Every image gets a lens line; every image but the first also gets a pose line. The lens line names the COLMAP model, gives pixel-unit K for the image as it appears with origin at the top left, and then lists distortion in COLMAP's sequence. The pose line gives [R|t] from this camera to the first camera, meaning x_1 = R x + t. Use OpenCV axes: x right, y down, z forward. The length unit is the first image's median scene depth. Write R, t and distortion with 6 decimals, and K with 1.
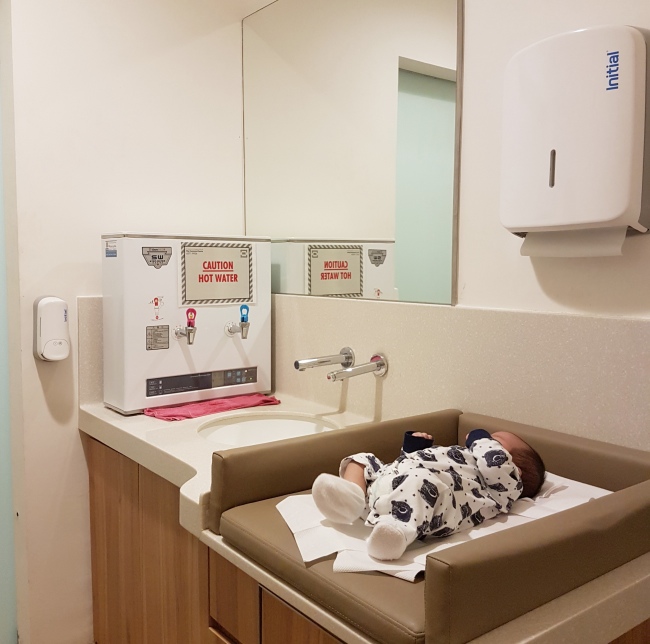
lens RADIAL K [[670.9, 0, 314.8], [0, 670.9, 307.3], [0, 0, 1]] dist [0.200942, -0.484375]
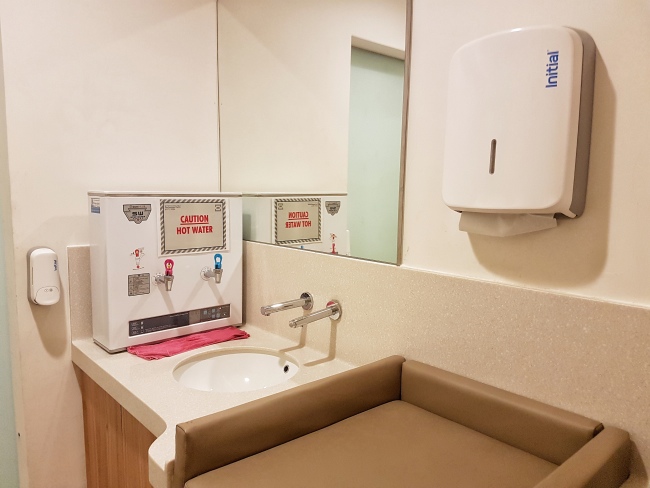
lens RADIAL K [[497.5, 0, 325.0], [0, 497.5, 244.0], [0, 0, 1]] dist [0.208699, -0.455564]
pose [[0.996792, 0.004909, 0.079890, 0.009304], [-0.009122, 0.998582, 0.052457, -0.068575], [-0.079519, -0.053017, 0.995422, 0.133089]]
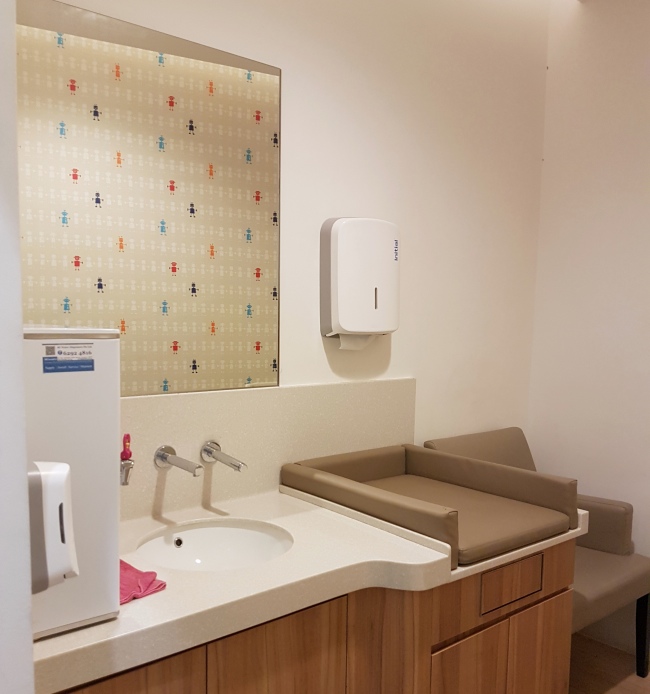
lens RADIAL K [[668.0, 0, 325.0], [0, 668.0, 347.0], [0, 0, 1]] dist [0.251946, -0.549707]
pose [[-0.029918, -0.040933, 0.998714, -0.898198], [0.057008, 0.997465, 0.042590, -0.106177], [-0.997925, 0.058209, -0.027508, 0.774461]]
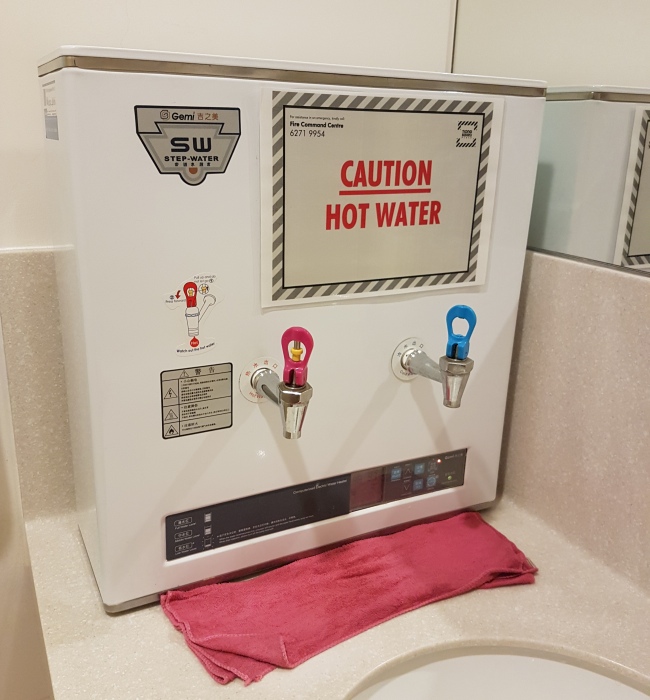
lens RADIAL K [[673.8, 0, 325.0], [0, 673.8, 350.0], [0, 0, 1]] dist [0.251946, -0.549707]
pose [[0.984125, 0.081526, -0.157646, -0.118109], [-0.040472, 0.967936, 0.247915, -0.062444], [0.172803, -0.237599, 0.955869, 0.685540]]
